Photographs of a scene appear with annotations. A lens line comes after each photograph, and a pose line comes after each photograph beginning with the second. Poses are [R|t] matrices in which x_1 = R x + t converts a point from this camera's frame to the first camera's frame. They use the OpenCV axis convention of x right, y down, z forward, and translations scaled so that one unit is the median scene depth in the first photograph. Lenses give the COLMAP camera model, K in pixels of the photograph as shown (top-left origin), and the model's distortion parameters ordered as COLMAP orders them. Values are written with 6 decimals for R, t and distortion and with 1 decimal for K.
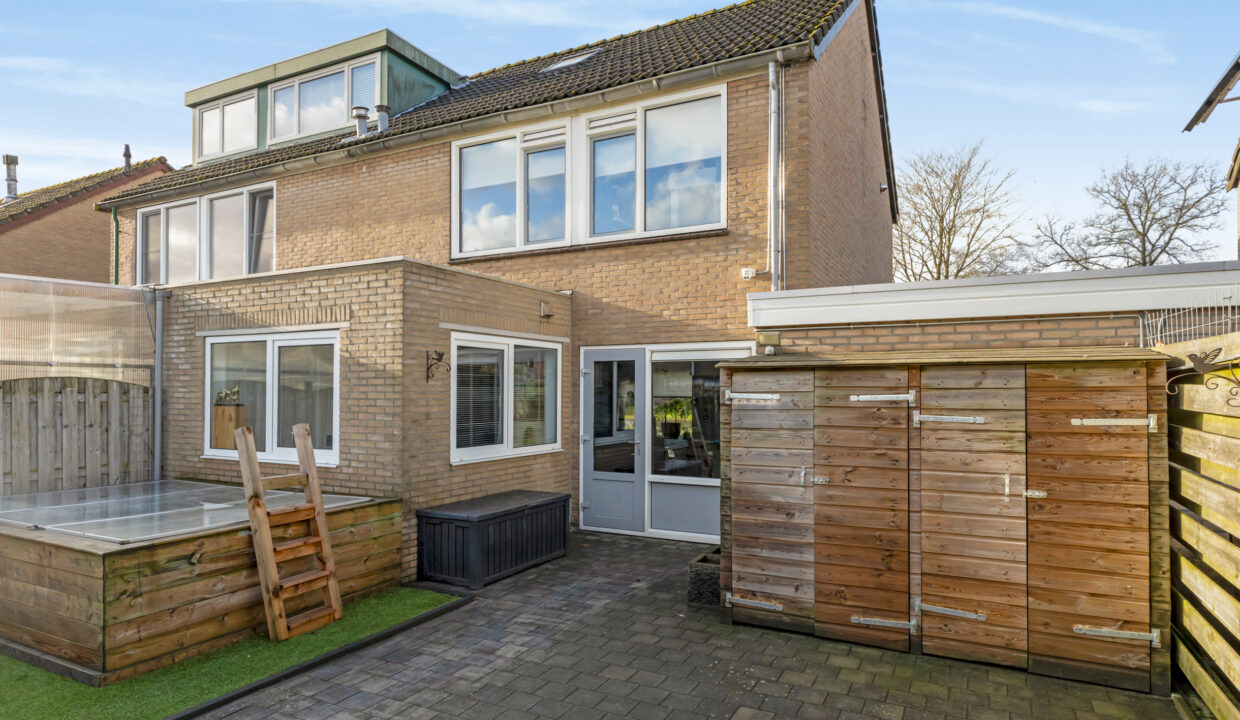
lens RADIAL K [[690.2, 0, 614.4], [0, 690.2, 383.7], [0, 0, 1]] dist [0.001494, 0.000223]
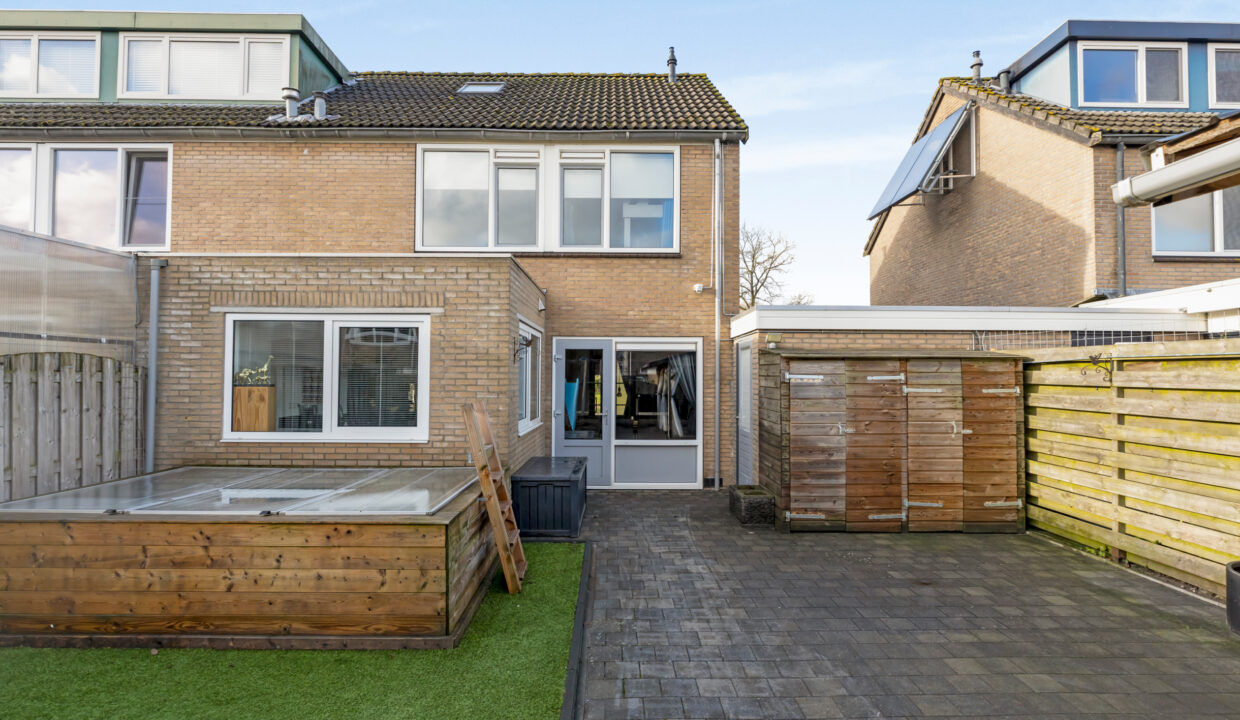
lens RADIAL K [[596.7, 0, 610.8], [0, 596.7, 358.9], [0, 0, 1]] dist [-0.007407, 0.000067]
pose [[0.882855, 0.017697, 0.469313, -0.576452], [-0.009167, 0.999749, -0.020455, 0.007373], [-0.469557, 0.013757, 0.882795, 0.045746]]
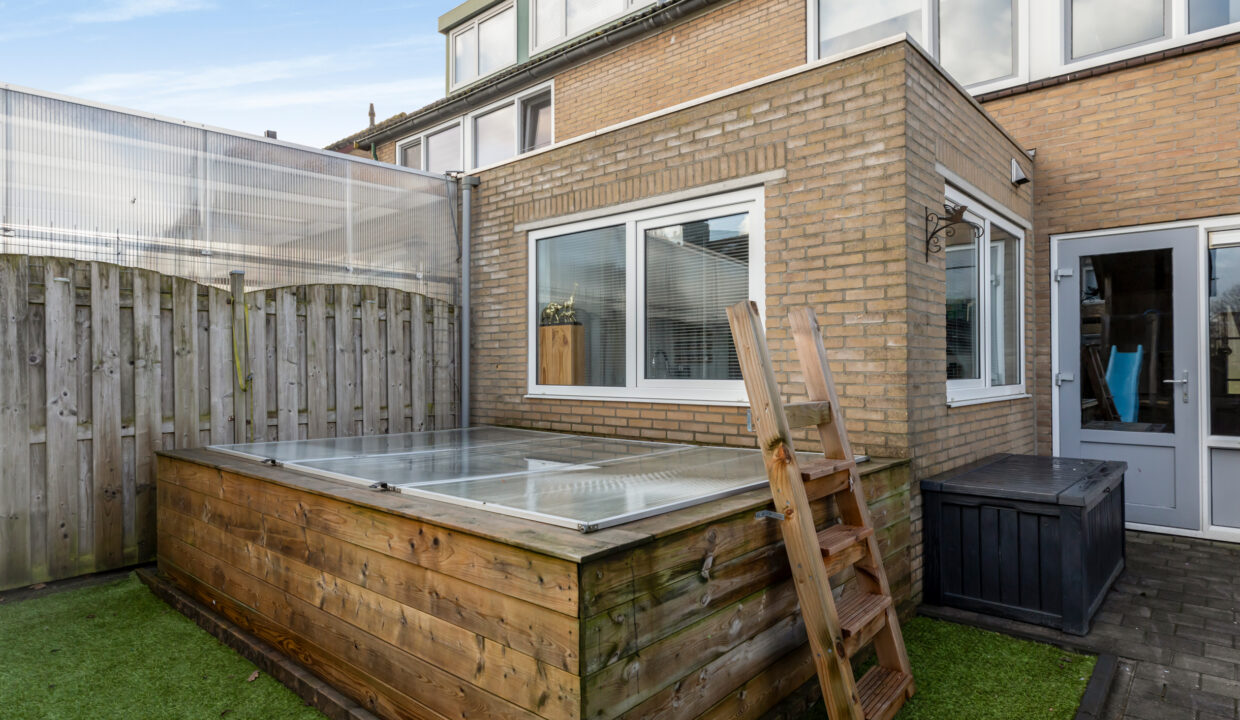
lens RADIAL K [[682.4, 0, 620.0], [0, 682.4, 360.0], [0, 0, 1]] dist [0.005269, 0.001278]
pose [[0.972130, -0.005786, -0.234371, -0.375443], [0.005942, 0.999982, -0.000041, 0.077165], [0.234367, -0.001353, 0.972147, 0.368100]]
